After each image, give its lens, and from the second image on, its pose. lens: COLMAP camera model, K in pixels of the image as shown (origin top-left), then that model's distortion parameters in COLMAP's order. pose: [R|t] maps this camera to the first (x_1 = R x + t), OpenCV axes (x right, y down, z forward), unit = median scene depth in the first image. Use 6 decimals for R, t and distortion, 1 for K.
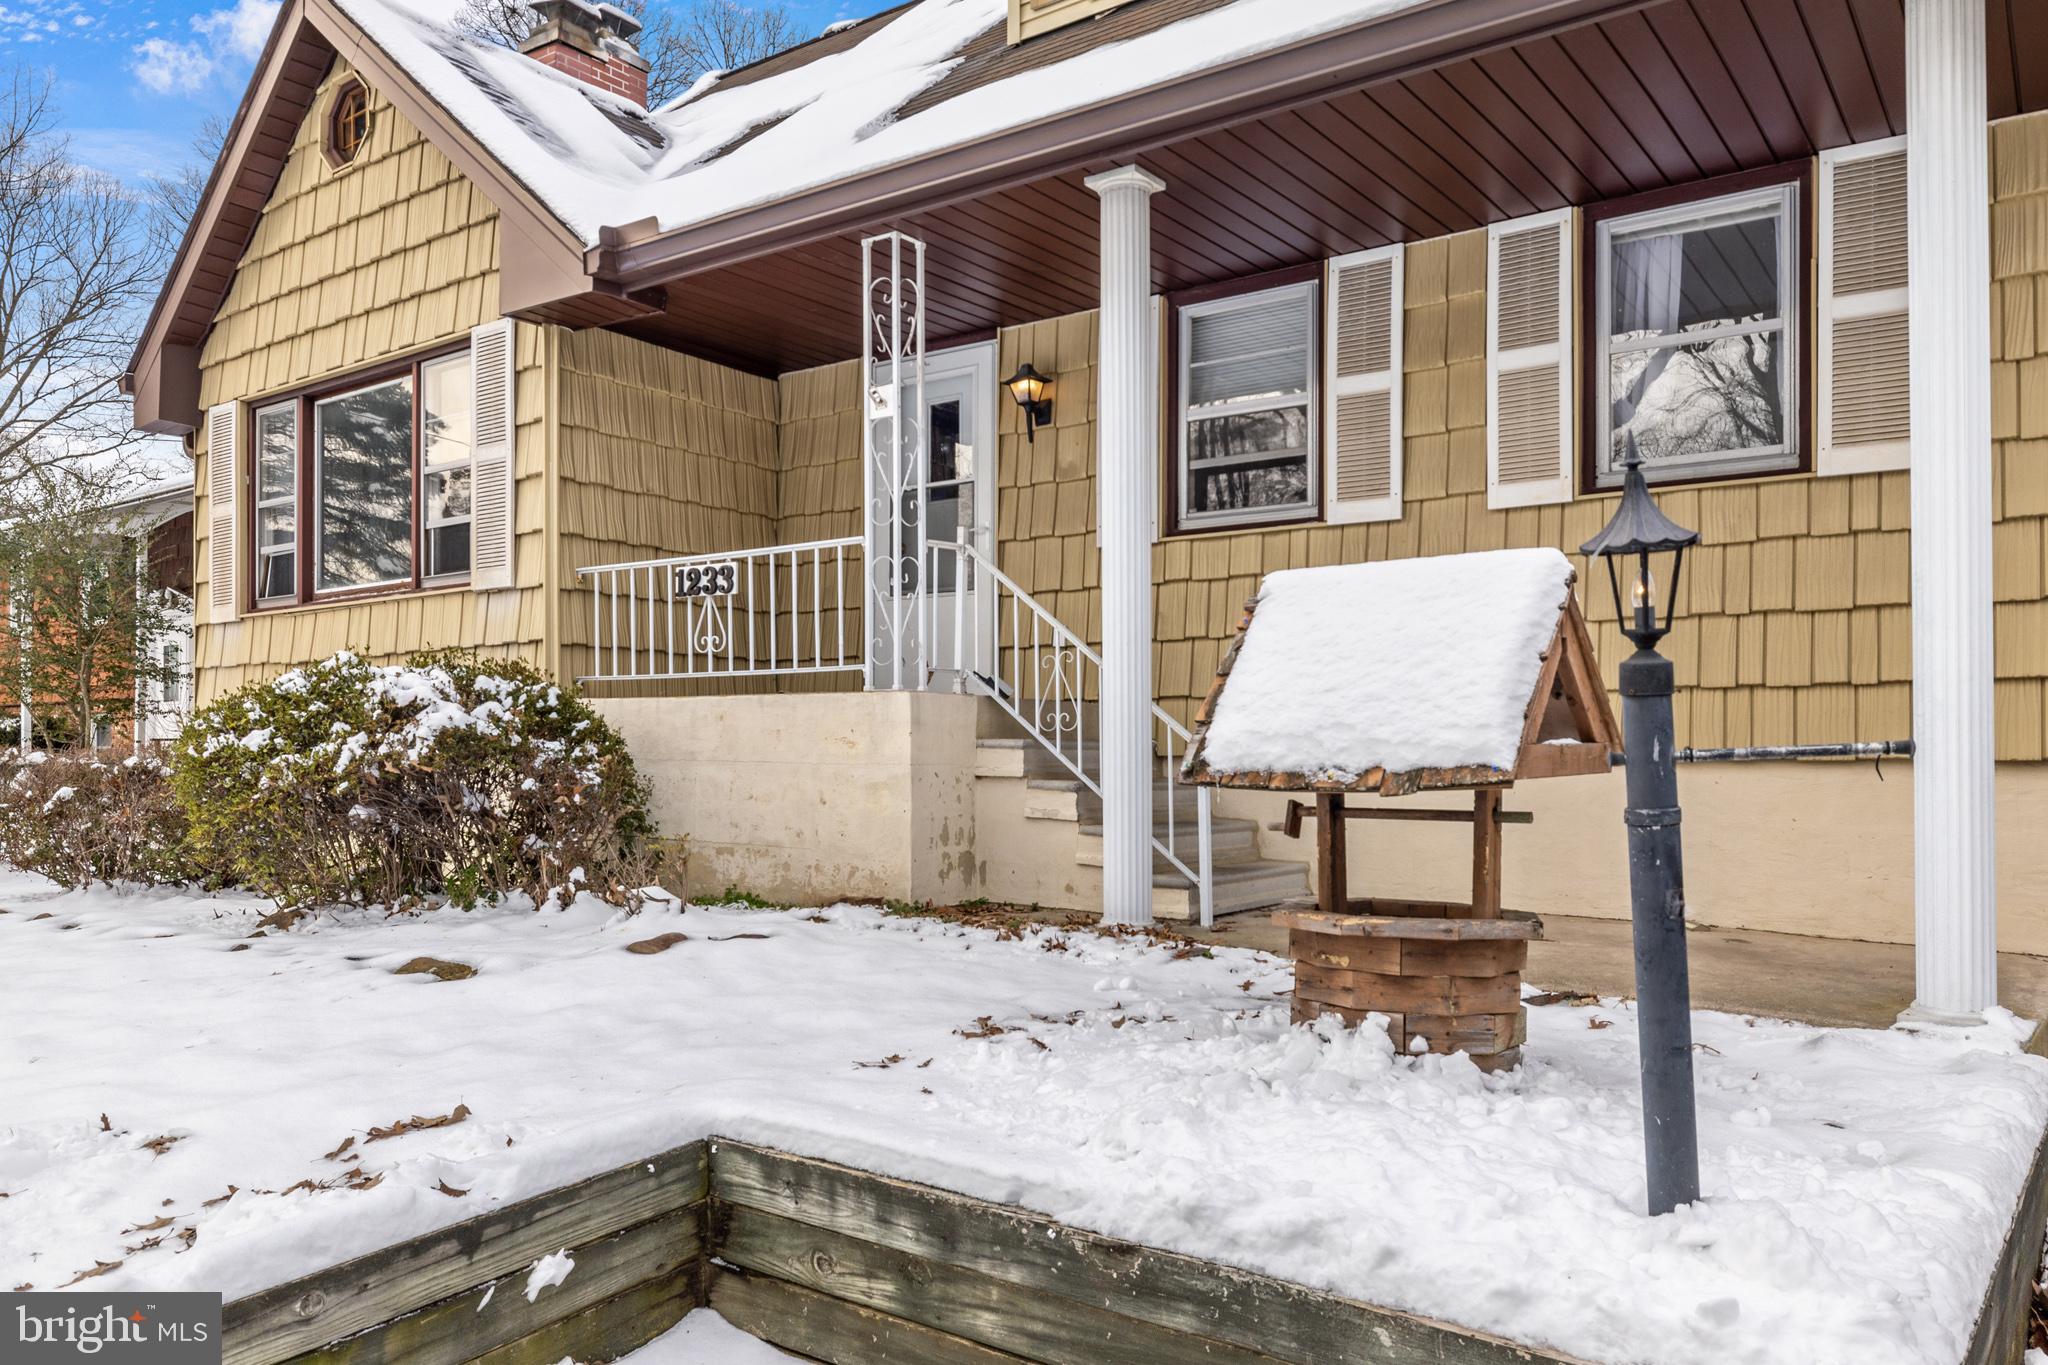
lens RADIAL K [[1415.4, 0, 1024.0], [0, 1415.4, 682.5], [0, 0, 1]] dist [-0.000374, 0.000176]
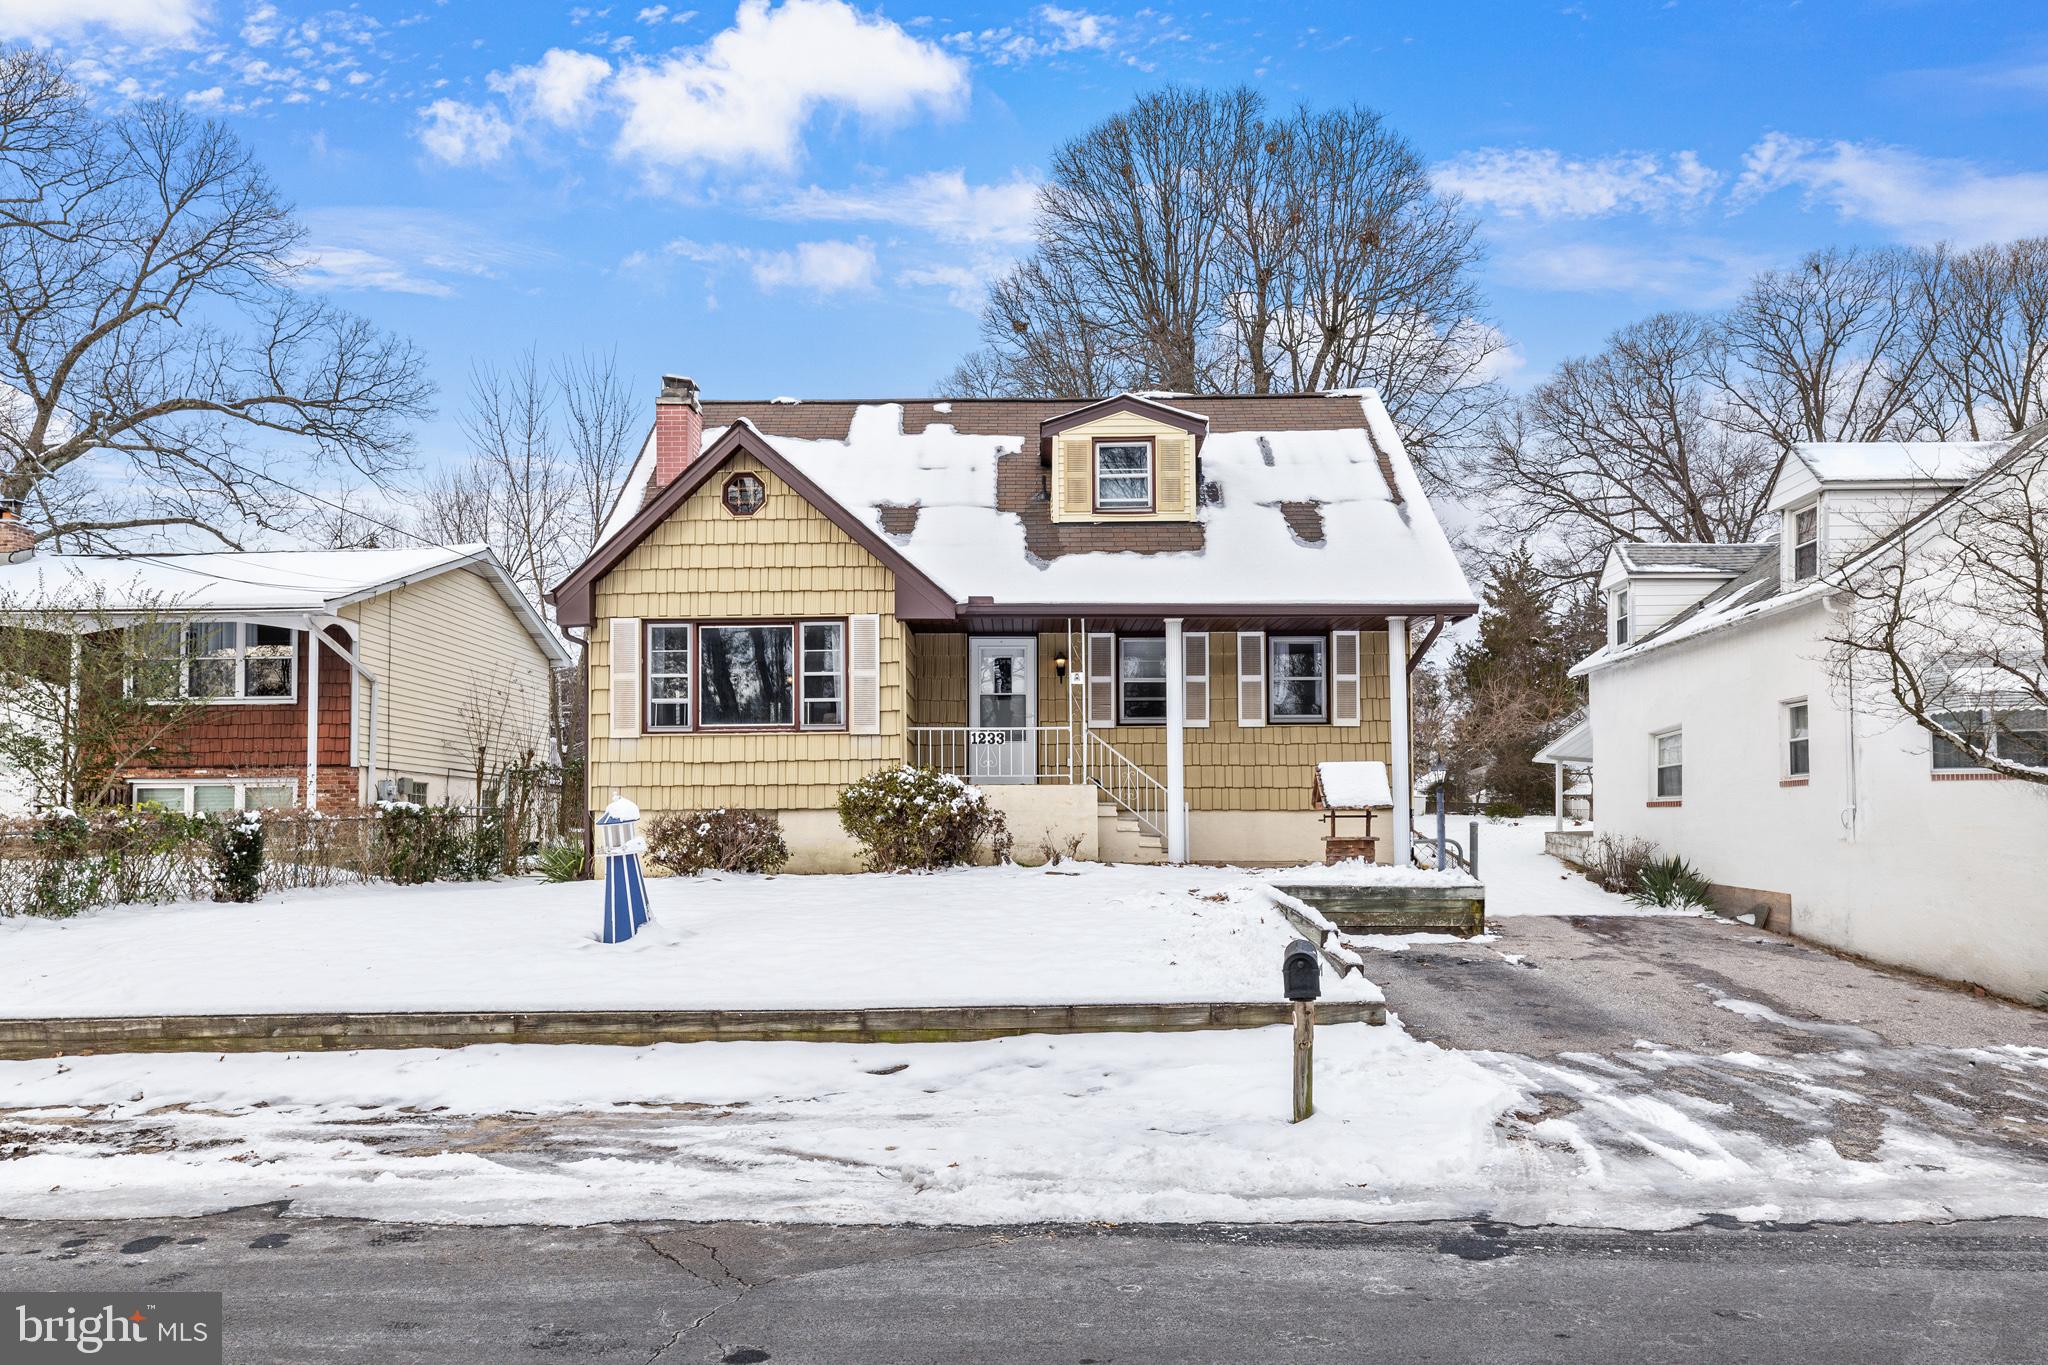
lens RADIAL K [[1415.4, 0, 1024.0], [0, 1415.4, 682.5], [0, 0, 1]] dist [-0.000374, 0.000176]
pose [[0.798062, 0.056931, 0.599880, -1.817166], [-0.021544, 0.997586, -0.066014, -0.007867], [-0.602190, 0.039759, 0.797362, -1.109197]]
